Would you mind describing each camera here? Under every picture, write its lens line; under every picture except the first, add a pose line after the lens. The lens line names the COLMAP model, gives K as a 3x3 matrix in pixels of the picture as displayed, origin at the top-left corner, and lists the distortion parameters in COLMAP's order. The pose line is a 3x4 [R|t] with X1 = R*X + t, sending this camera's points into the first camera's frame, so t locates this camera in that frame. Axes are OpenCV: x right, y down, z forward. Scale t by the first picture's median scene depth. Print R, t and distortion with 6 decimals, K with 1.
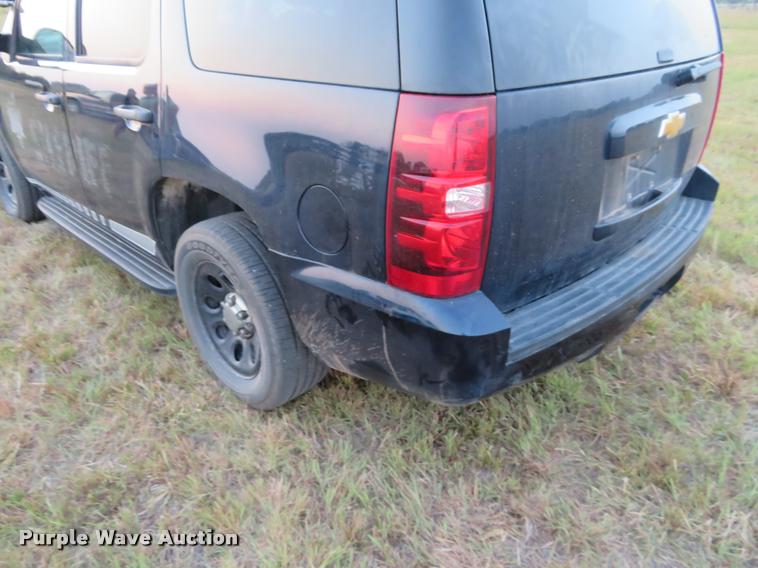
lens RADIAL K [[548.1, 0, 379.0], [0, 548.1, 284.0], [0, 0, 1]] dist [-0.005264, 0.004645]
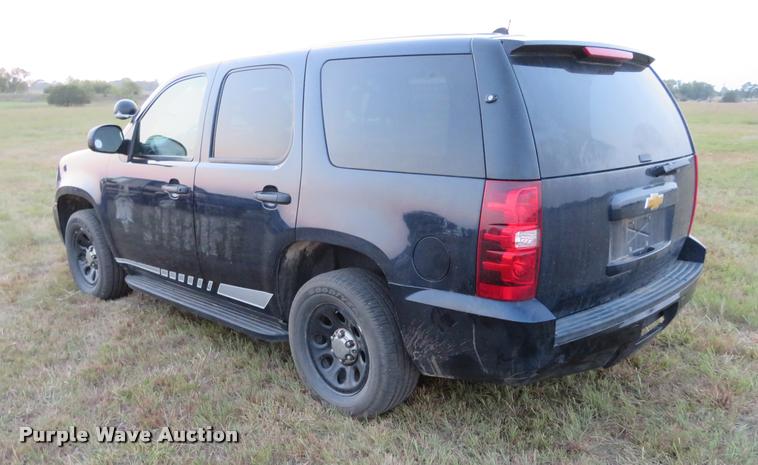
lens RADIAL K [[619.3, 0, 401.6], [0, 619.3, 286.3], [0, 0, 1]] dist [-0.007382, 0.000580]
pose [[0.999816, -0.006364, 0.018100, -0.163536], [0.009528, 0.983529, -0.180500, 0.206415], [-0.016653, 0.180639, 0.983408, -0.532320]]
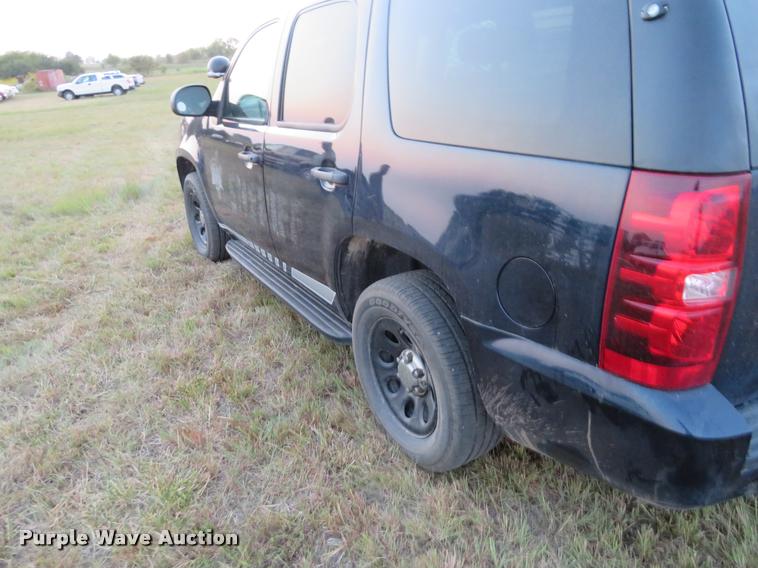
lens RADIAL K [[548.1, 0, 379.0], [0, 548.1, 284.0], [0, 0, 1]] dist [-0.005264, 0.004645]
pose [[0.968028, 0.047032, -0.246392, -0.086051], [-0.064503, 0.995907, -0.063319, -0.040729], [0.242406, 0.077187, 0.967100, 0.001998]]
